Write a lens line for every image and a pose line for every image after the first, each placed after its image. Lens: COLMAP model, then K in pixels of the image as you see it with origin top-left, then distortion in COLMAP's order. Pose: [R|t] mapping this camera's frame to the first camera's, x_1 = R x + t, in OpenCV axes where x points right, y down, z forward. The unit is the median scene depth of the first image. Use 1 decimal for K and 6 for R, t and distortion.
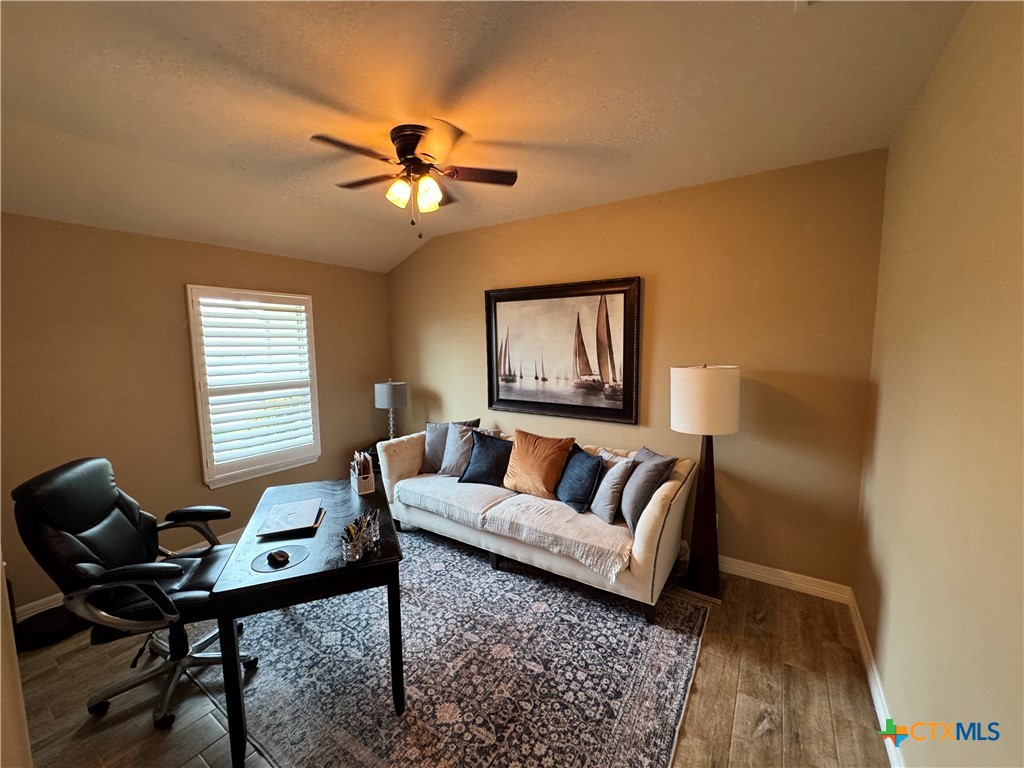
lens RADIAL K [[412.2, 0, 513.4], [0, 412.2, 385.0], [0, 0, 1]] dist [0.002625, -0.000125]
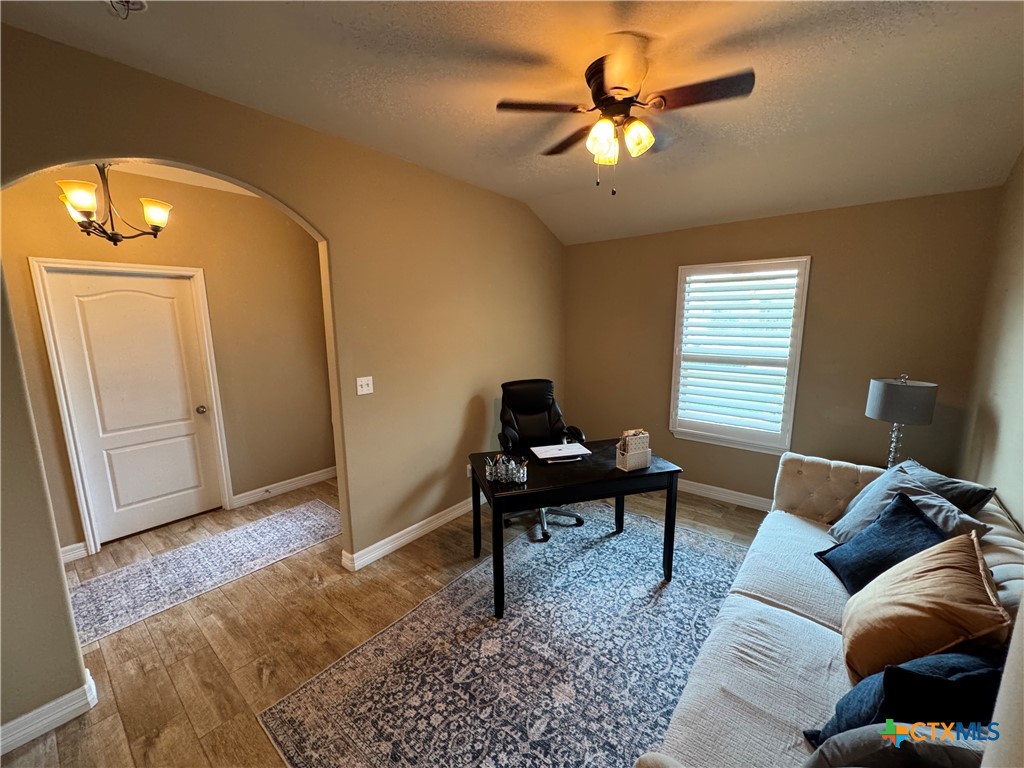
lens RADIAL K [[412.2, 0, 513.6], [0, 412.2, 386.2], [0, 0, 1]] dist [0.002625, -0.000125]
pose [[-0.112702, 0.173026, -0.978448, 0.785751], [-0.090776, 0.978811, 0.183546, -0.121360], [0.989474, 0.109506, -0.094608, 1.037084]]
